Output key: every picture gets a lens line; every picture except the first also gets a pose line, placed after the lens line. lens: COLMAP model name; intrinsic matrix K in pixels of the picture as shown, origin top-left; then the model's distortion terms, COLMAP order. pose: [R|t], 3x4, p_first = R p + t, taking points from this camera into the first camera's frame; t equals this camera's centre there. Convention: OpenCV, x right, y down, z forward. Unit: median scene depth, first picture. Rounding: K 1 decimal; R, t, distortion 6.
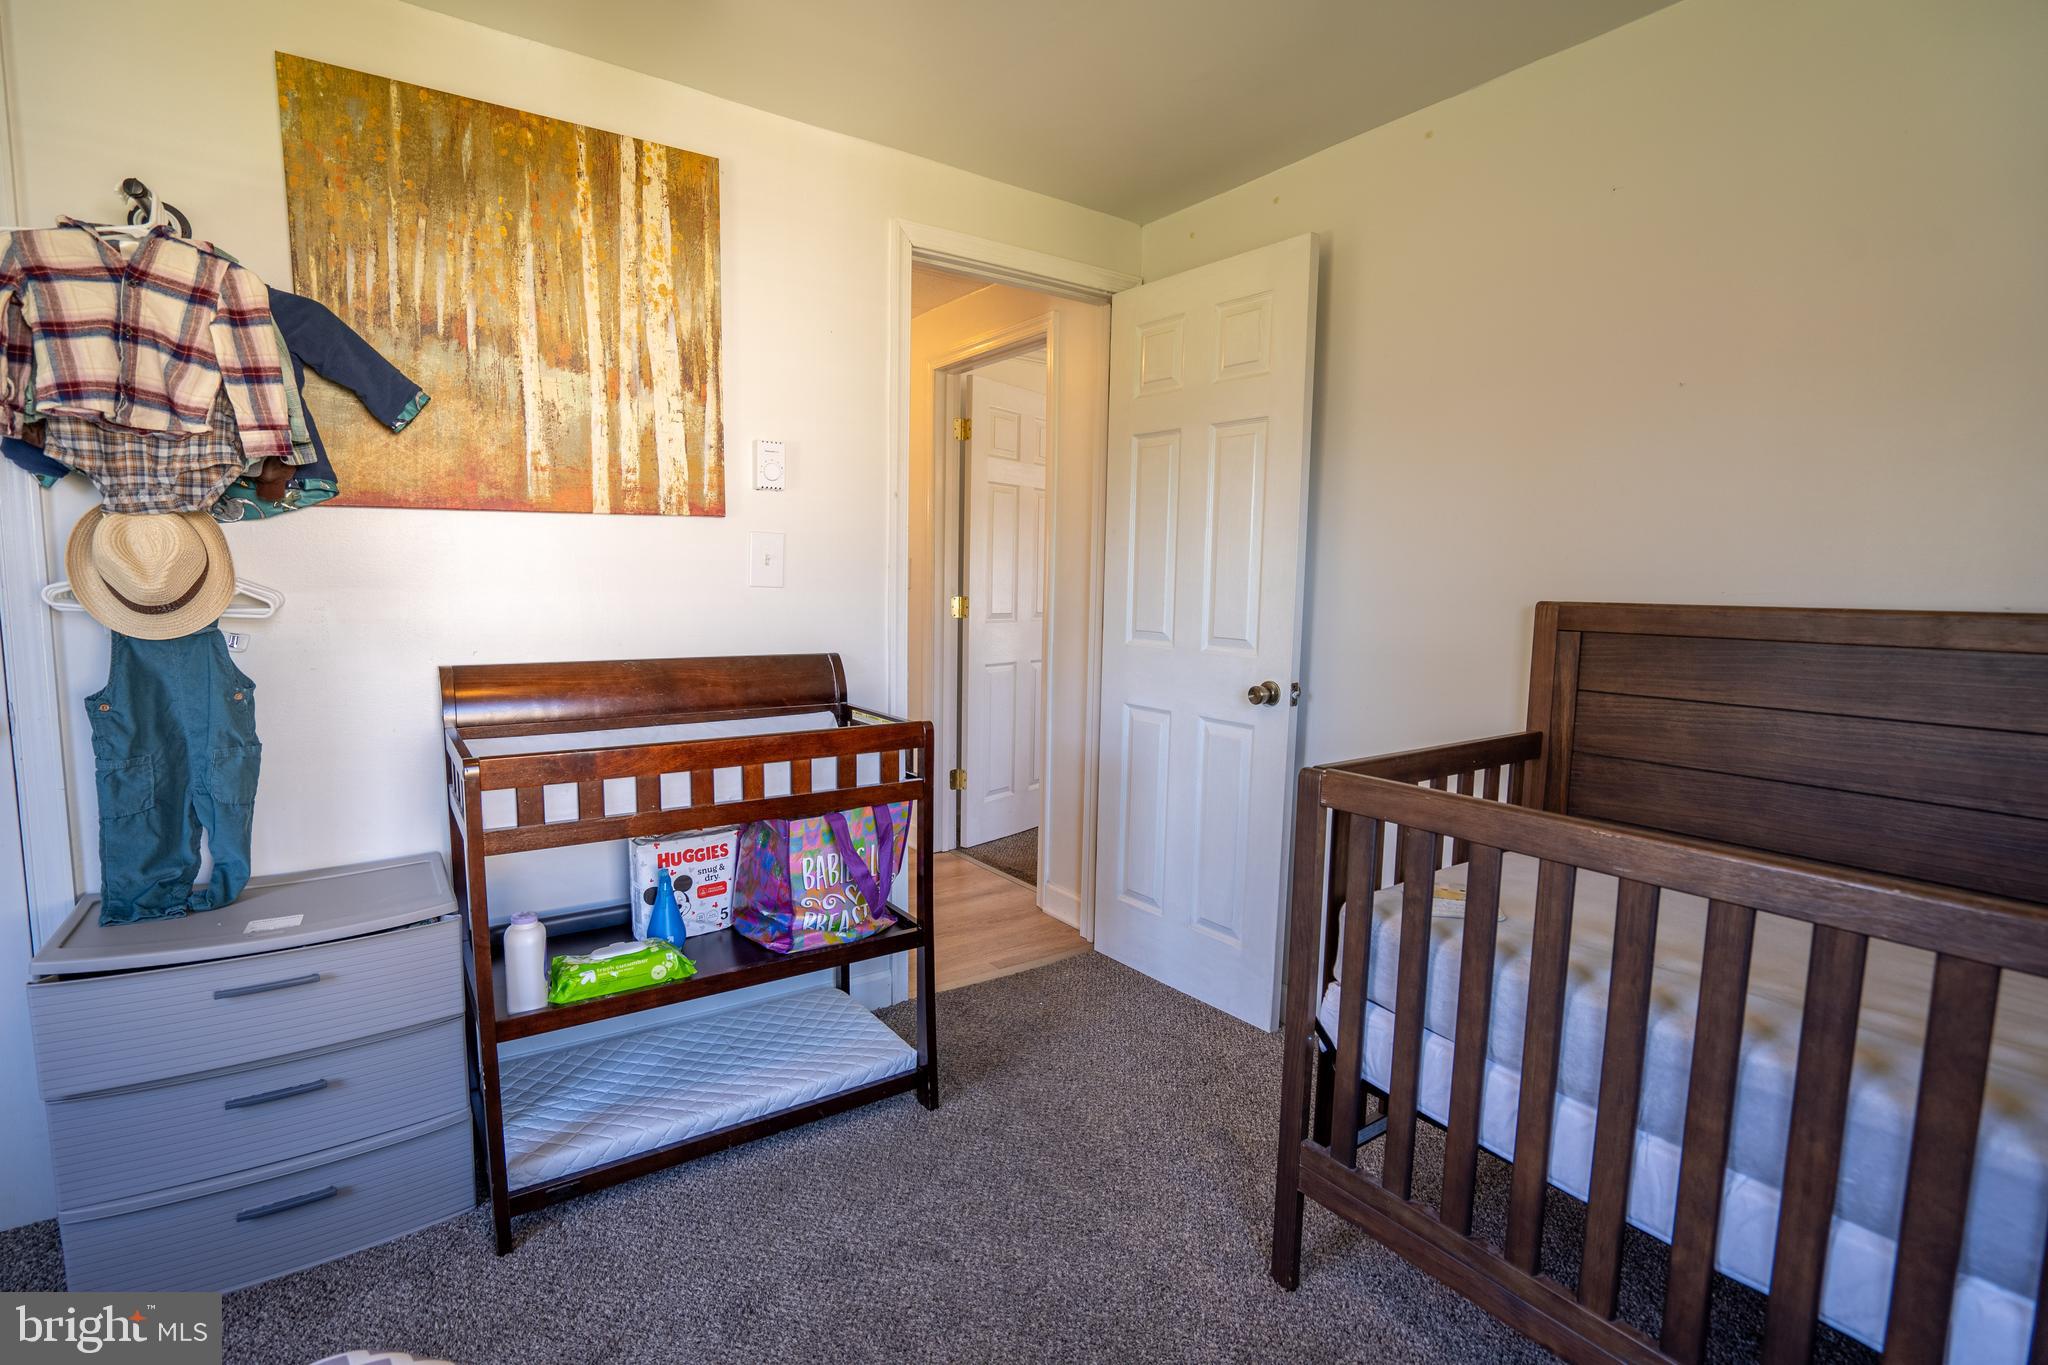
lens RADIAL K [[955.0, 0, 1029.4], [0, 955.0, 691.2], [0, 0, 1]] dist [-0.047706, 0.015197]
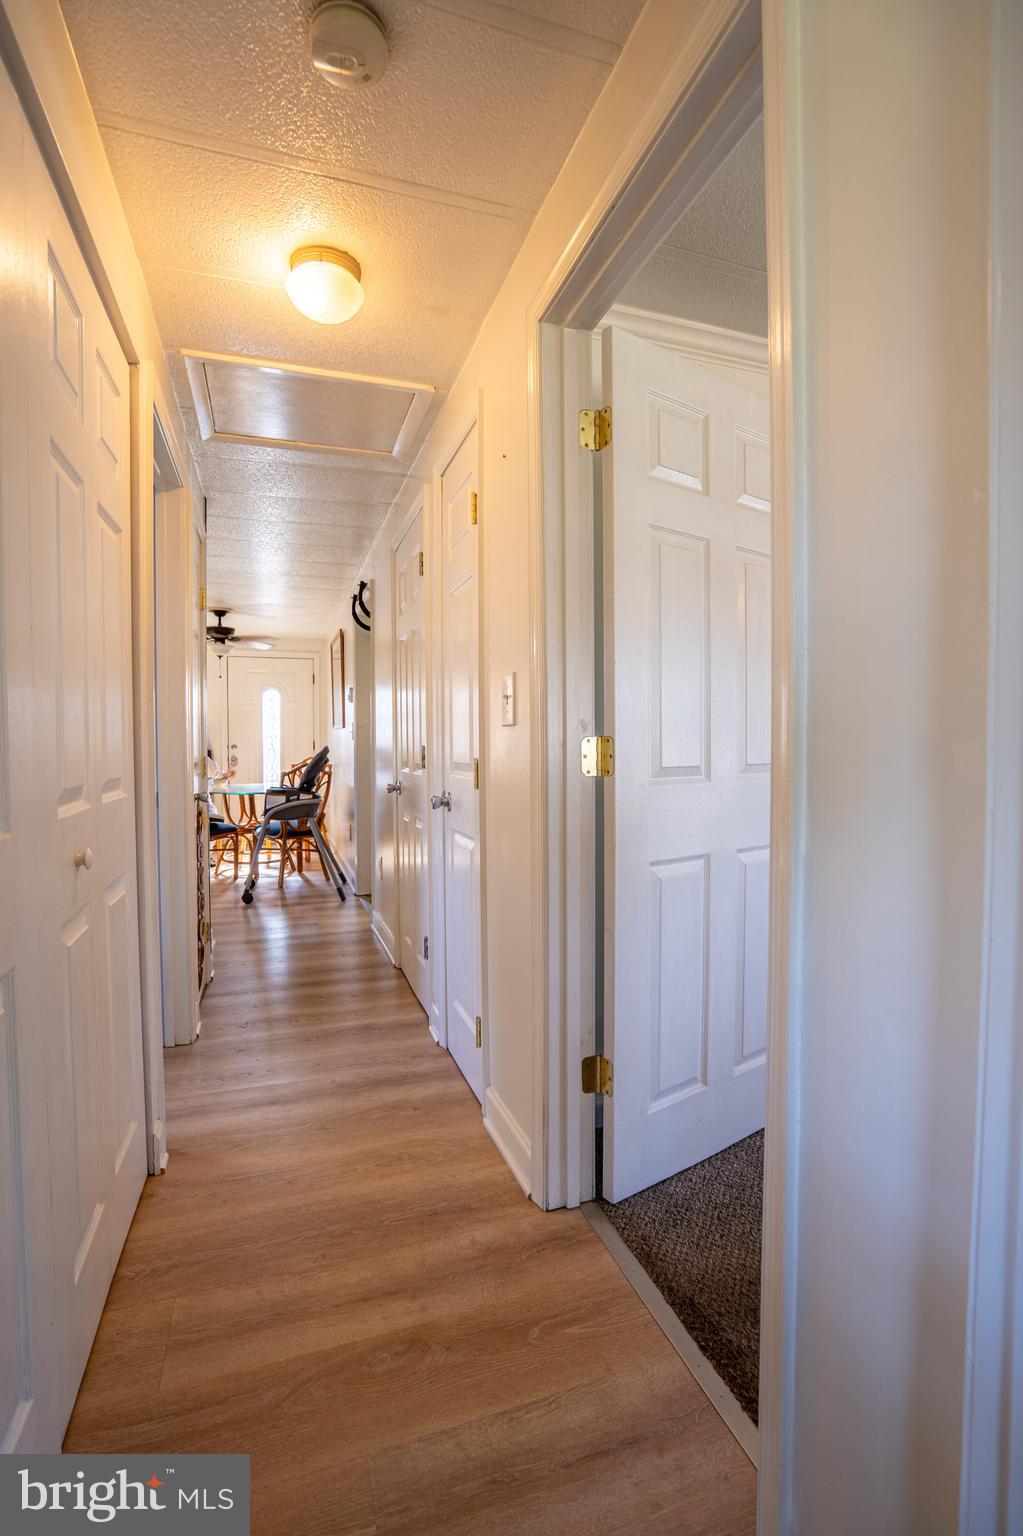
lens RADIAL K [[716.3, 0, 510.3], [0, 716.3, 764.5], [0, 0, 1]] dist [-0.047706, 0.015197]
pose [[0.954756, -0.012734, -0.297117, -0.000200], [-0.012394, 0.996511, -0.082534, -0.048738], [0.297131, 0.082482, 0.951267, 0.592110]]
